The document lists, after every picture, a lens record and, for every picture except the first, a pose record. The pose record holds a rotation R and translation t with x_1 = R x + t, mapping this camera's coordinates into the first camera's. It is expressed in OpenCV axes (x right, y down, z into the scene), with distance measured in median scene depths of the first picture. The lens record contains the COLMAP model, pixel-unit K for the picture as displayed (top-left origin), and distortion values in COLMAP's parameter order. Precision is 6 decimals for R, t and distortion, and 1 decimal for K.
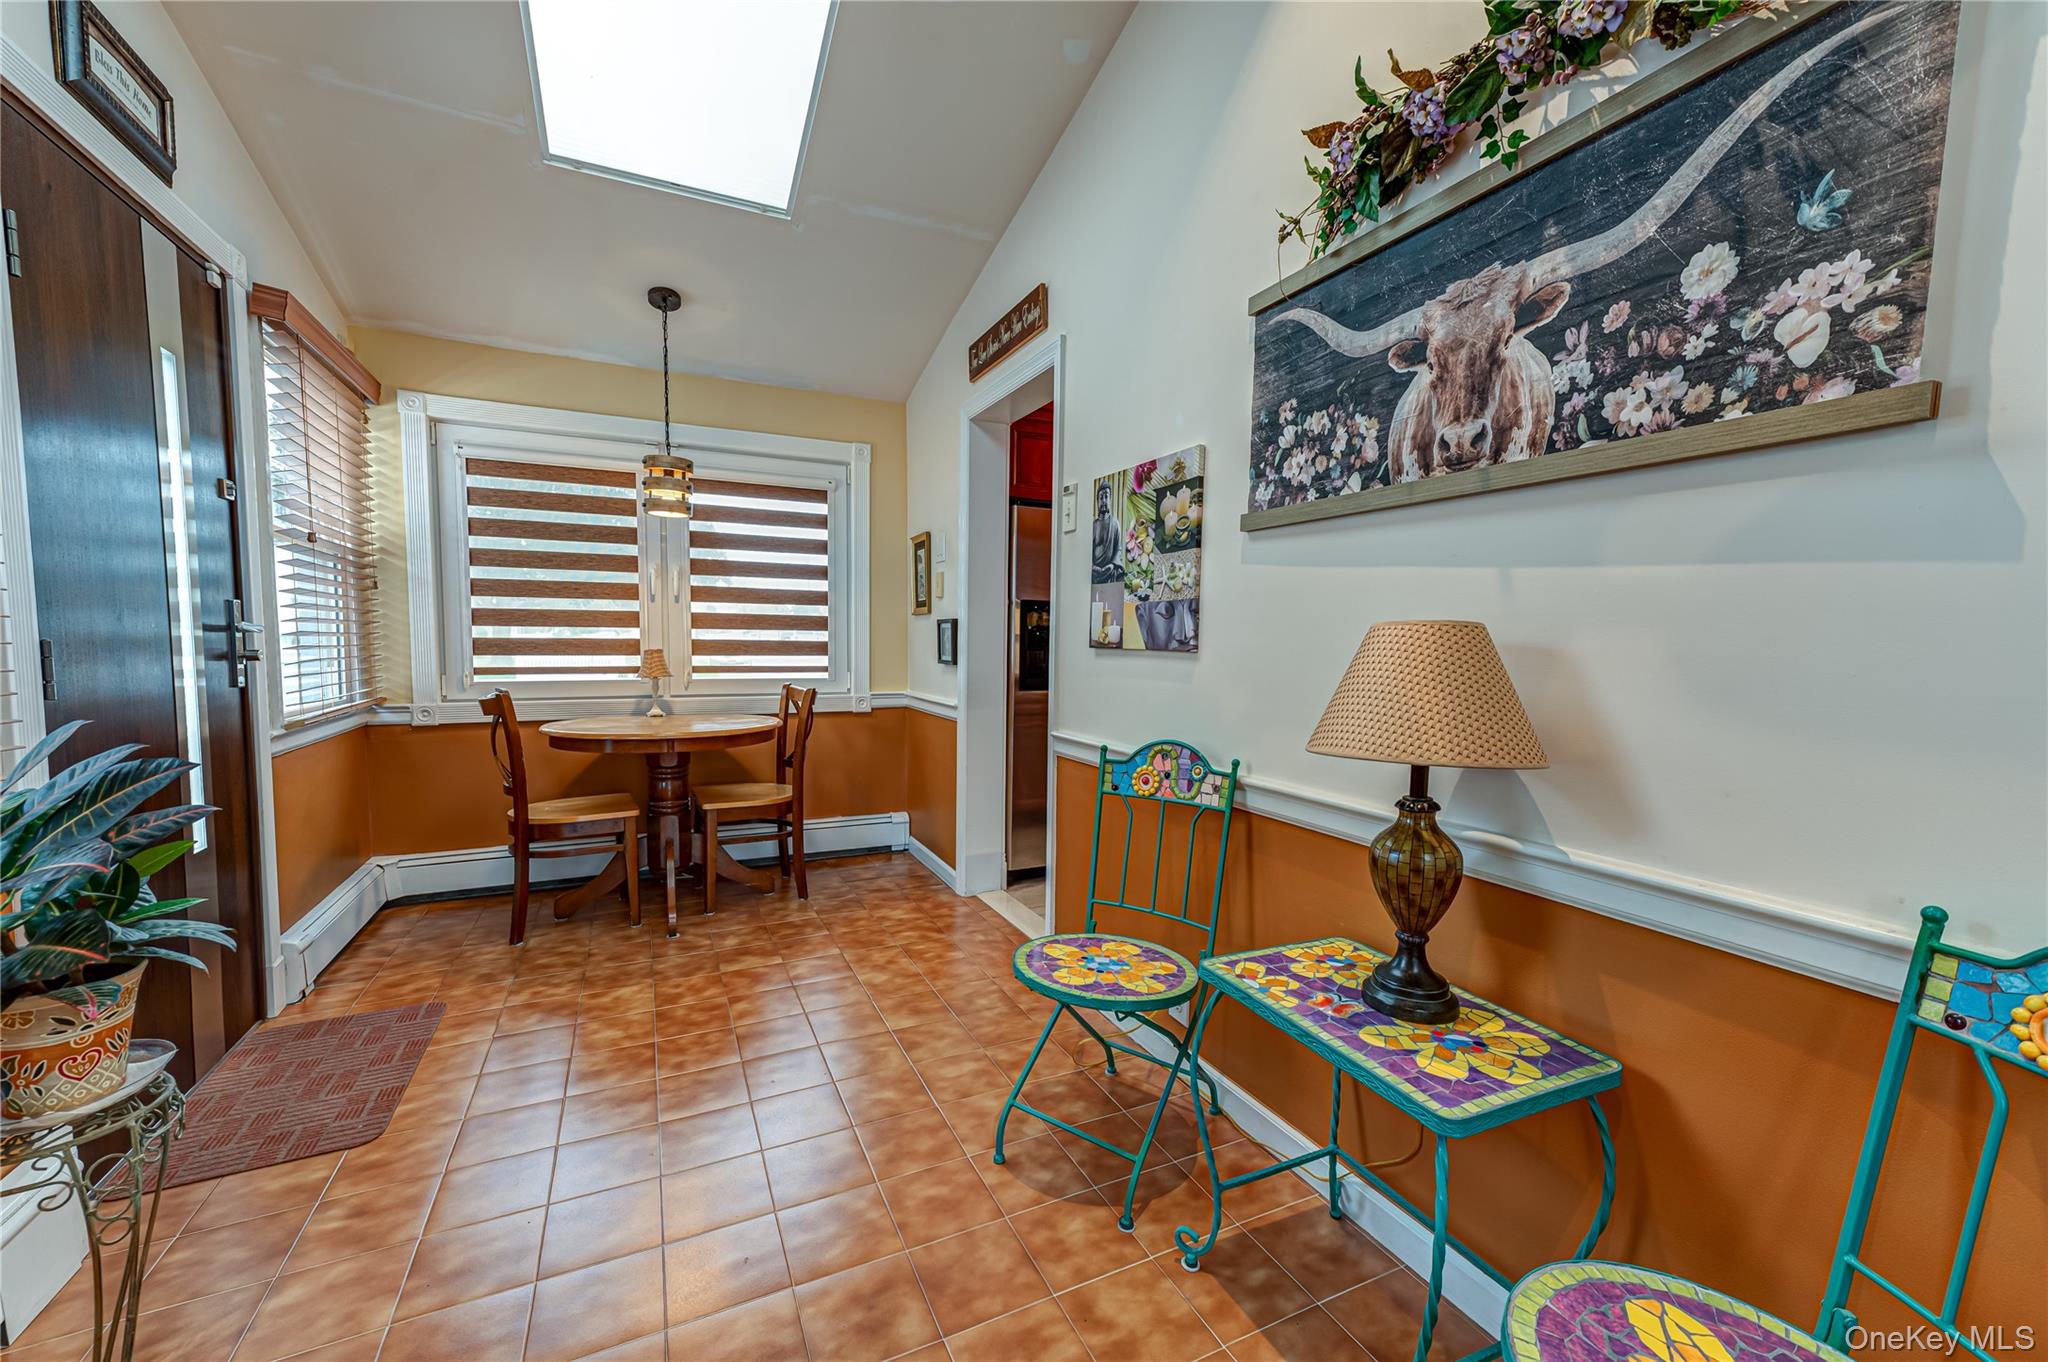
lens RADIAL K [[801.3, 0, 1016.7], [0, 801.3, 693.2], [0, 0, 1]] dist [0.015220, -0.000022]
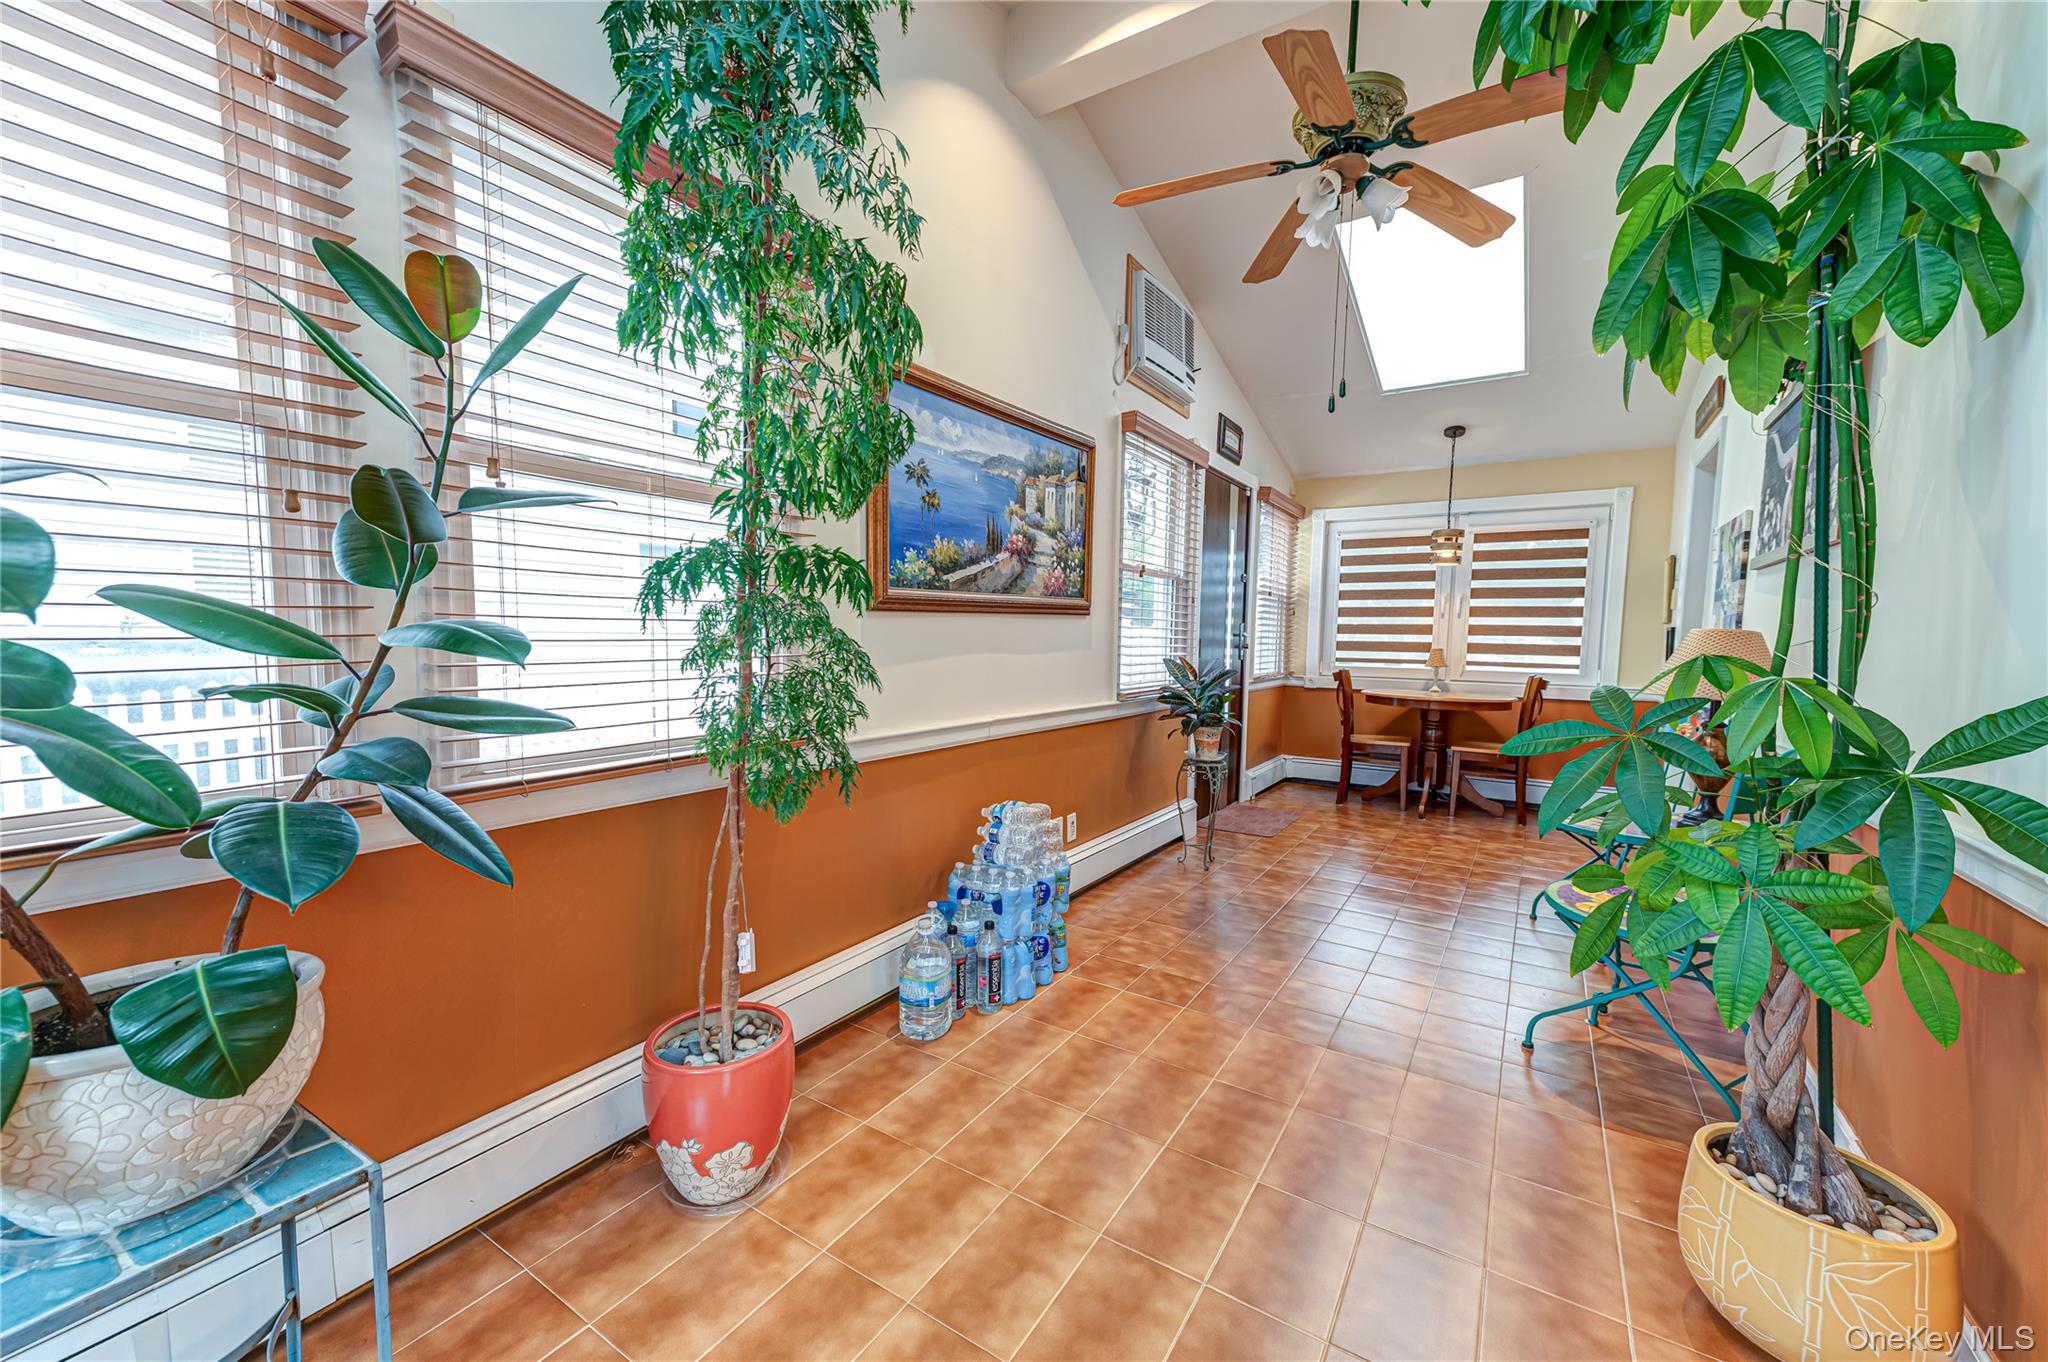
lens RADIAL K [[801.3, 0, 1016.7], [0, 801.3, 693.2], [0, 0, 1]] dist [0.015220, -0.000022]
pose [[0.526856, 0.061059, -0.847759, 0.492135], [-0.071444, 0.997068, 0.027413, 0.051615], [0.846947, 0.046124, 0.529673, -0.563925]]
